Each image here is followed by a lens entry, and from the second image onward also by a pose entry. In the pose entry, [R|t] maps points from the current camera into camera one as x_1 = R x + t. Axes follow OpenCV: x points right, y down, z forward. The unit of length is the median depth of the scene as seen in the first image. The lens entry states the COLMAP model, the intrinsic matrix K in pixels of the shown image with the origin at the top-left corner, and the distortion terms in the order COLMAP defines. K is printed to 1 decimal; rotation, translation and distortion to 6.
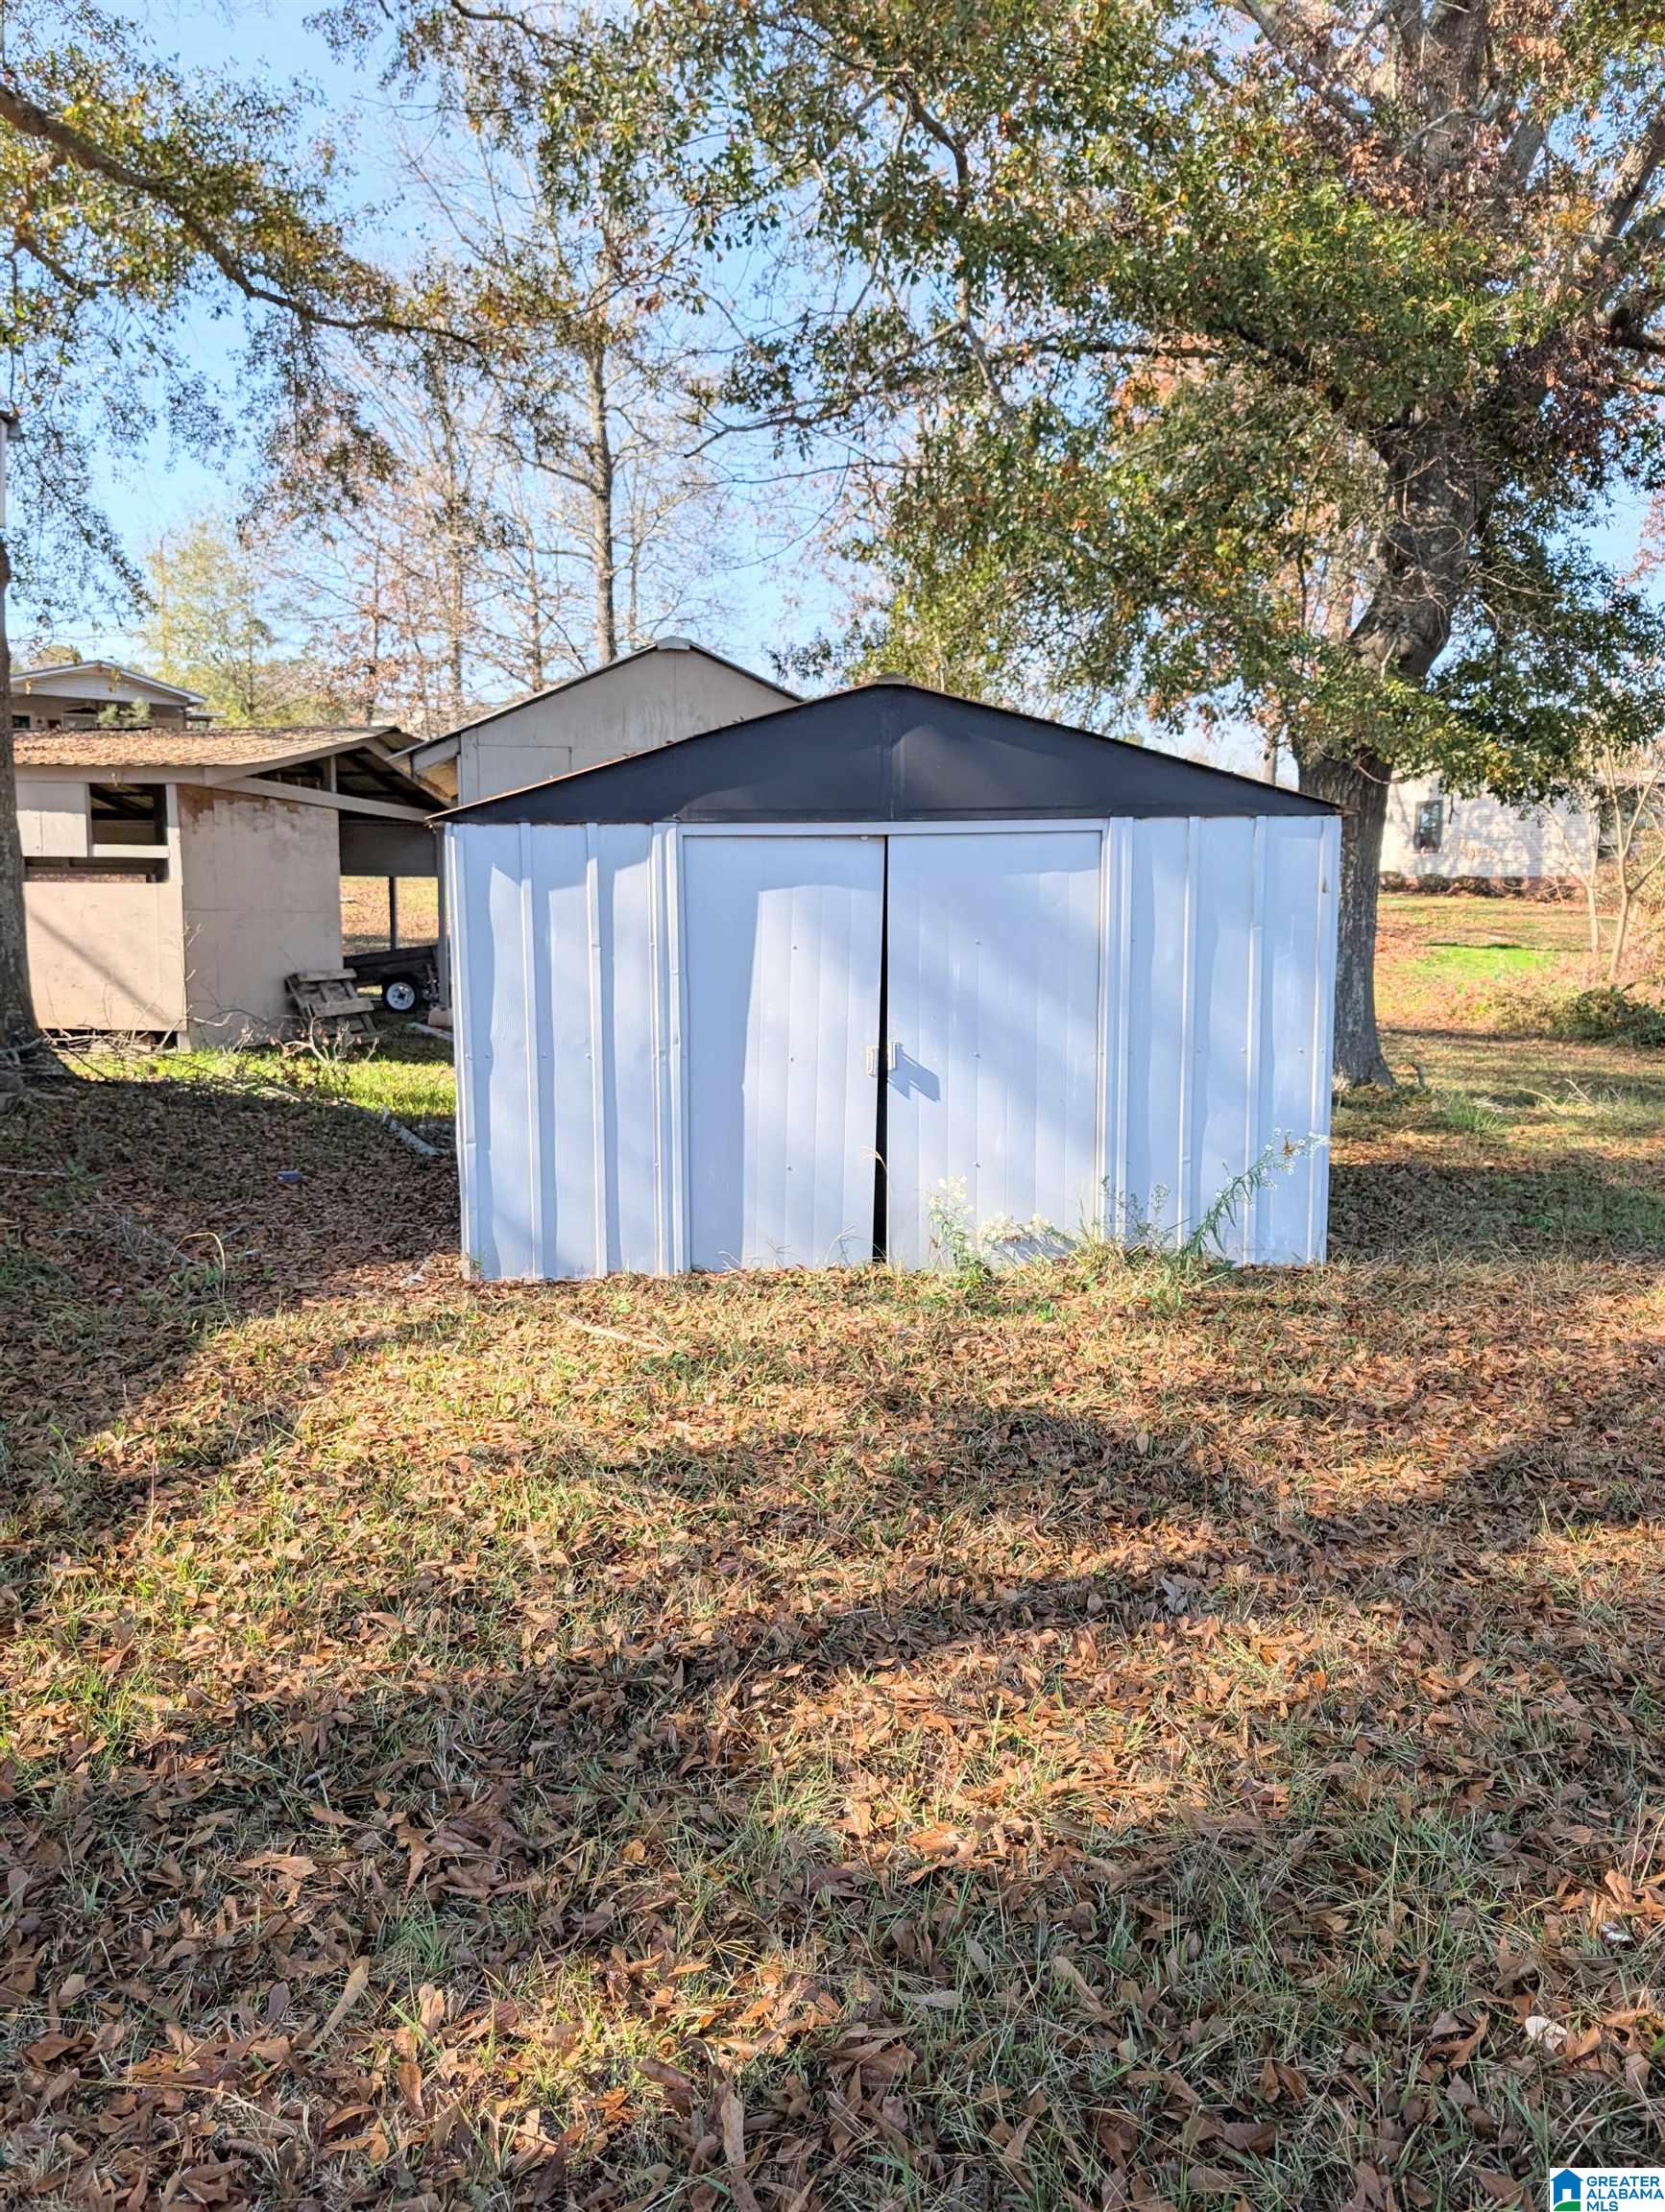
lens RADIAL K [[1535.7, 0, 832.5], [0, 1535.7, 1106.0], [0, 0, 1]] dist [0.085136, 0.002057]
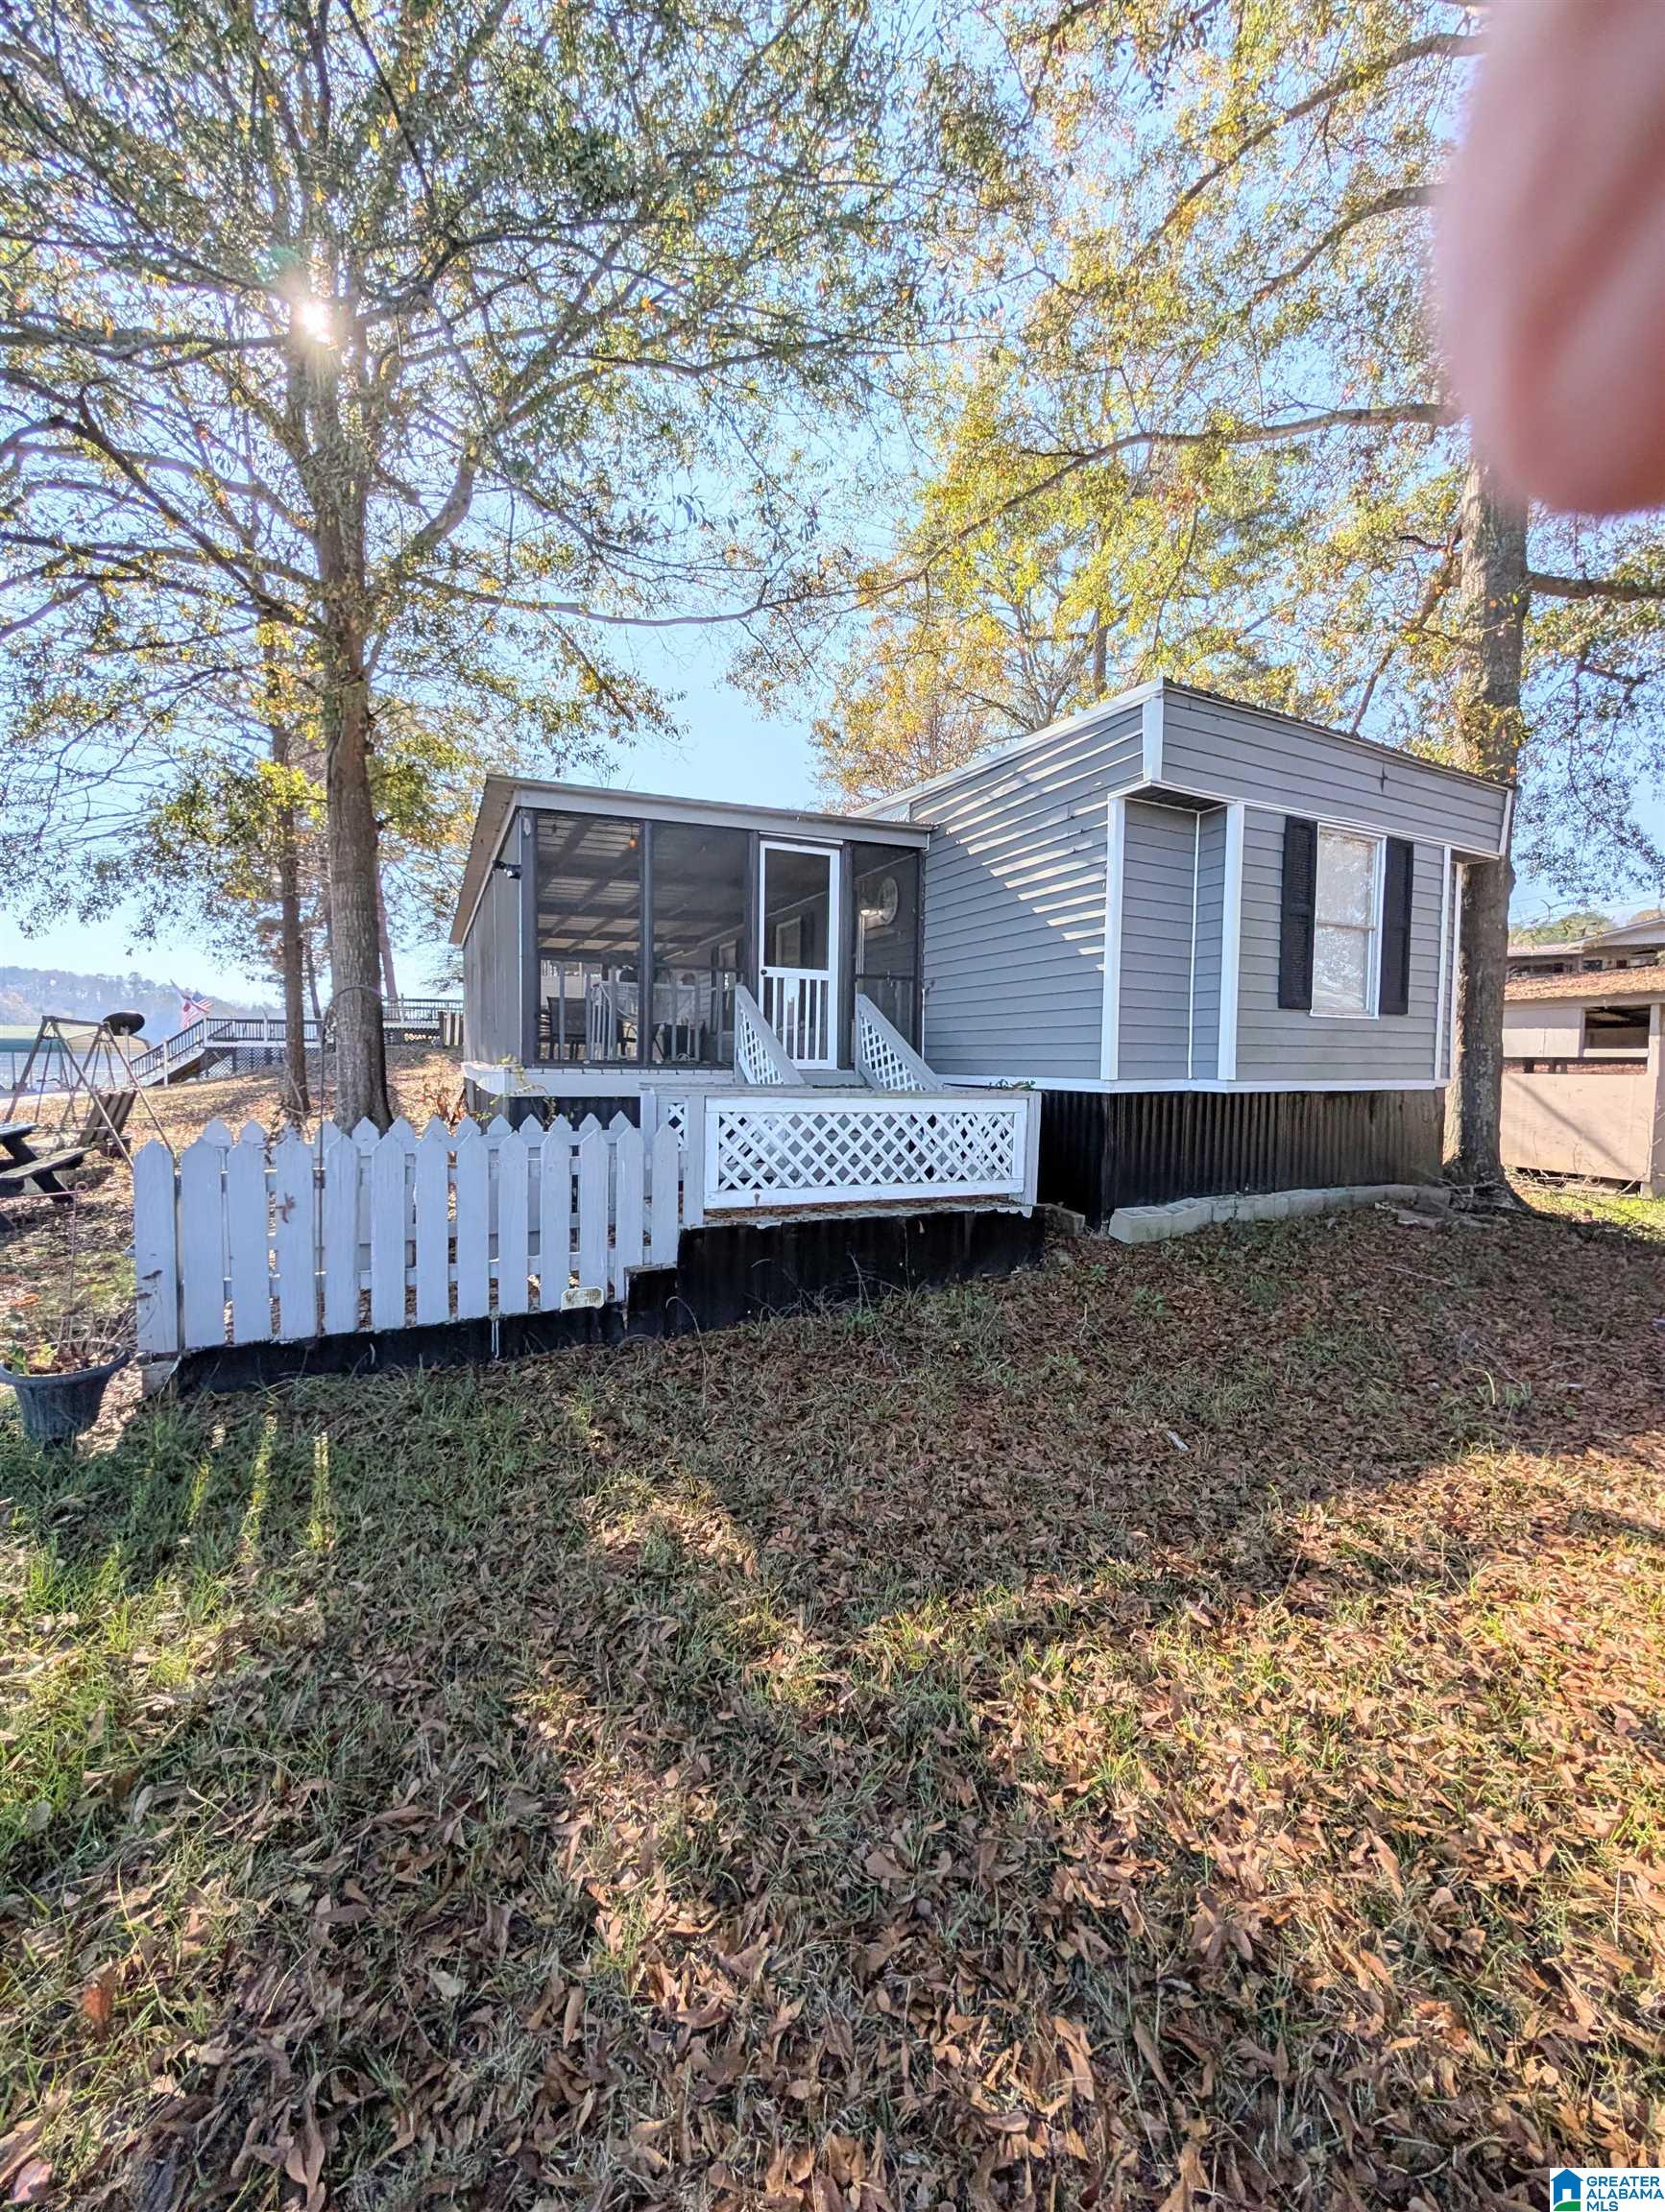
lens RADIAL K [[842.9, 0, 832.5], [0, 842.9, 1106.0], [0, 0, 1]] dist [0.000963, 0.000155]
pose [[0.356250, 0.058373, -0.932566, 0.021472], [-0.140345, 0.990067, 0.008359, -0.033042], [0.923791, 0.127903, 0.360903, 0.115023]]
